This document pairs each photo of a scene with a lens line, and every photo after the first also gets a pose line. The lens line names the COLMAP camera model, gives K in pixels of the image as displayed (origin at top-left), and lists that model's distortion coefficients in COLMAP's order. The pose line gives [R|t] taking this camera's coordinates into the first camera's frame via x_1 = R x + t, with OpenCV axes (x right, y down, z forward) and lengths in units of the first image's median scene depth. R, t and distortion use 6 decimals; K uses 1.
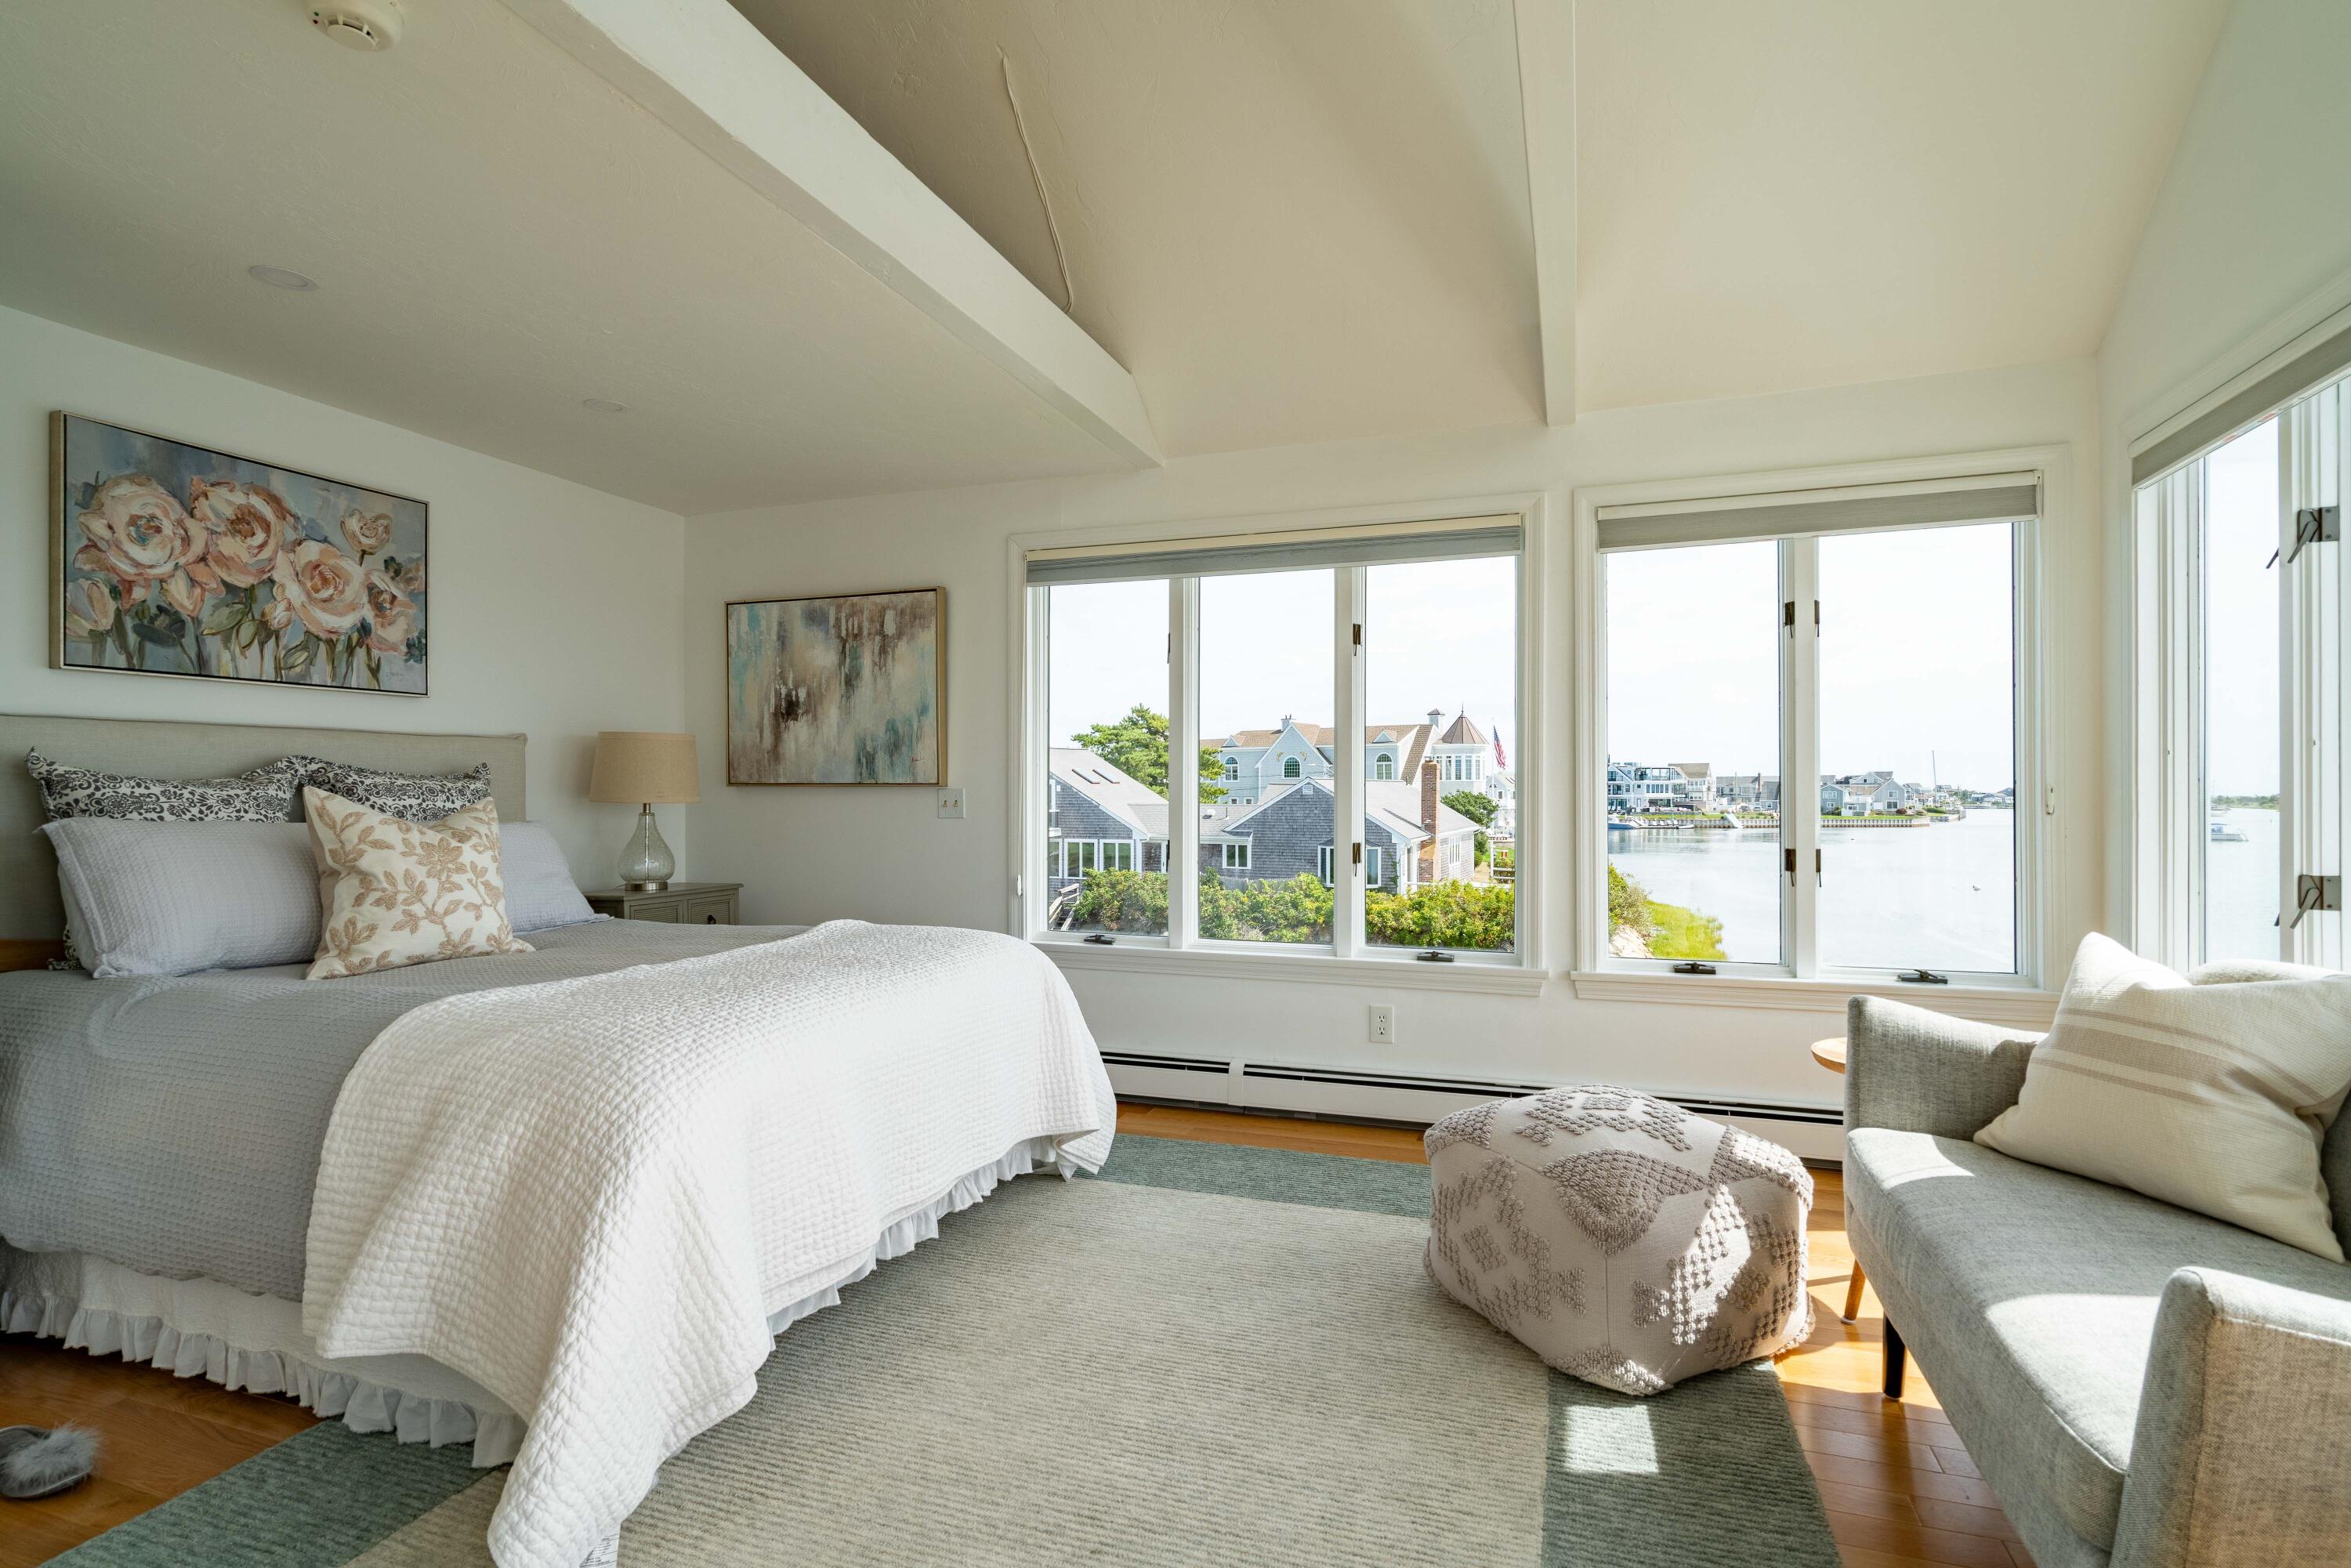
lens RADIAL K [[1132.5, 0, 1175.2], [0, 1132.5, 793.1], [0, 0, 1]] dist [-0.001513, 0.001328]
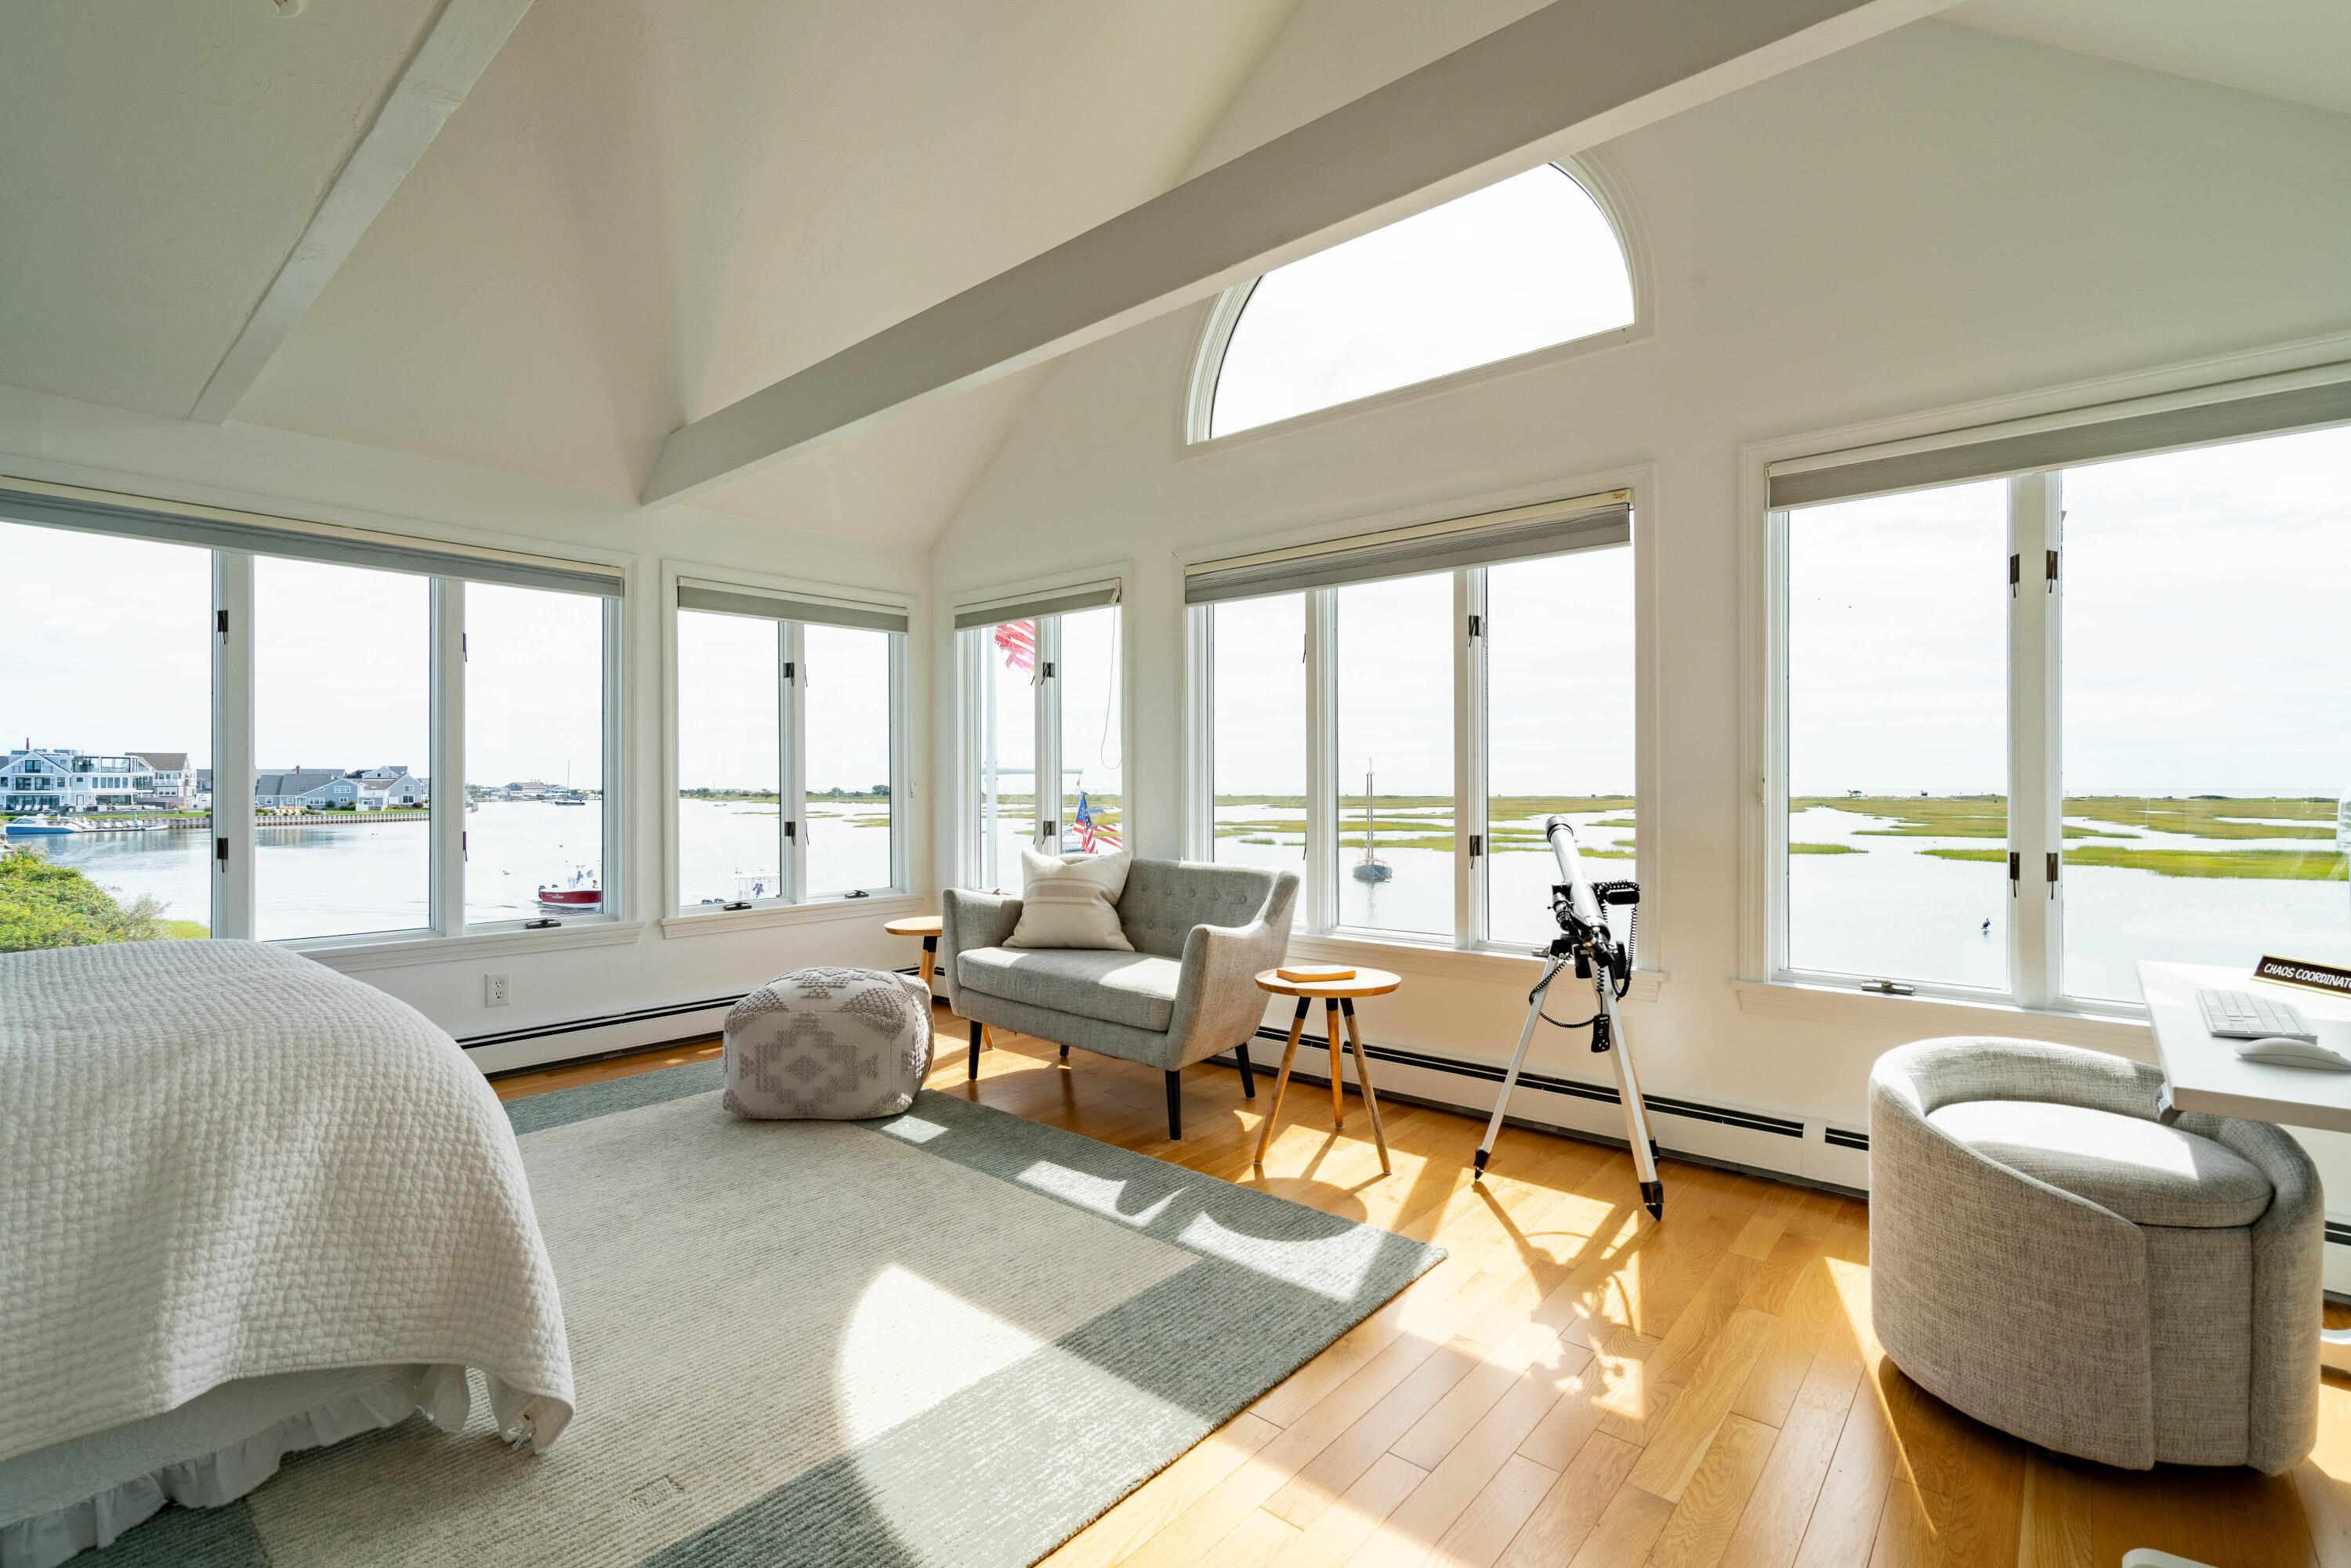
lens RADIAL K [[1075.1, 0, 1179.7], [0, 1075.1, 781.8], [0, 0, 1]] dist [-0.003025, -0.000183]
pose [[0.360036, 0.002692, 0.932934, -0.651115], [0.002278, 0.999990, -0.003764, 0.001261], [-0.932936, 0.003480, 0.360027, -0.031541]]
